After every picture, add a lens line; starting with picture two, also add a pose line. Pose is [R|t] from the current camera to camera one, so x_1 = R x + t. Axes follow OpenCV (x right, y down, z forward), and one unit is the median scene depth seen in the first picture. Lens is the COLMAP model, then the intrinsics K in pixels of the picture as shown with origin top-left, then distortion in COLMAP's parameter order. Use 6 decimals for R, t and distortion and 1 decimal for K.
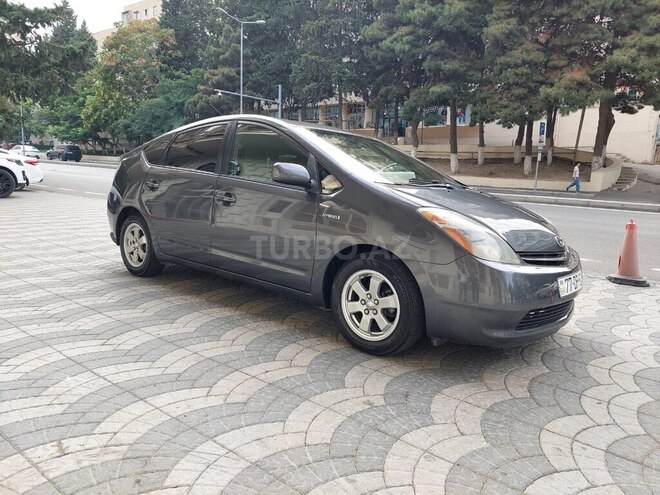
lens RADIAL K [[470.0, 0, 332.4], [0, 470.0, 245.1], [0, 0, 1]] dist [0.055353, -0.053359]
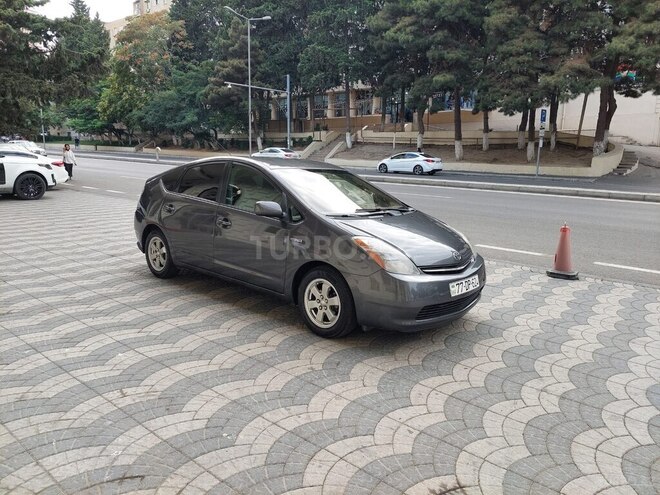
lens RADIAL K [[470.0, 0, 330.3], [0, 470.0, 242.0], [0, 0, 1]] dist [0.055353, -0.053359]
pose [[0.999331, -0.013502, -0.033985, 0.024194], [0.014480, 0.999484, 0.028679, -0.015557], [0.033580, -0.029152, 0.999011, -0.066228]]
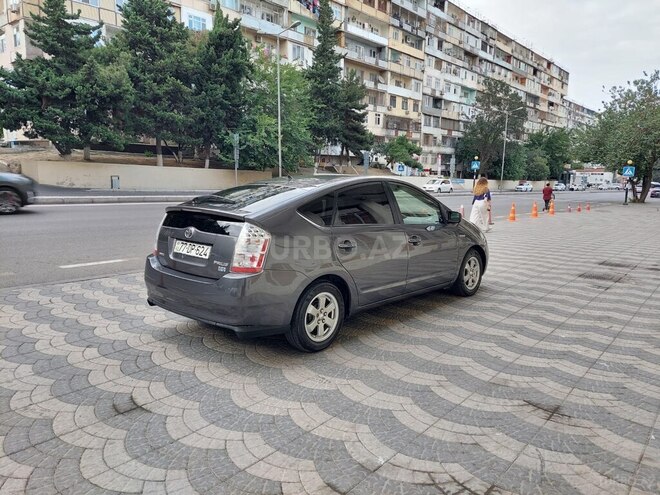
lens RADIAL K [[470.0, 0, 331.9], [0, 470.0, 250.0], [0, 0, 1]] dist [0.055353, -0.053359]
pose [[0.049495, -0.197013, 0.979151, -0.318927], [0.132253, 0.973012, 0.189092, -0.072667], [-0.989980, 0.120136, 0.074214, 0.229132]]
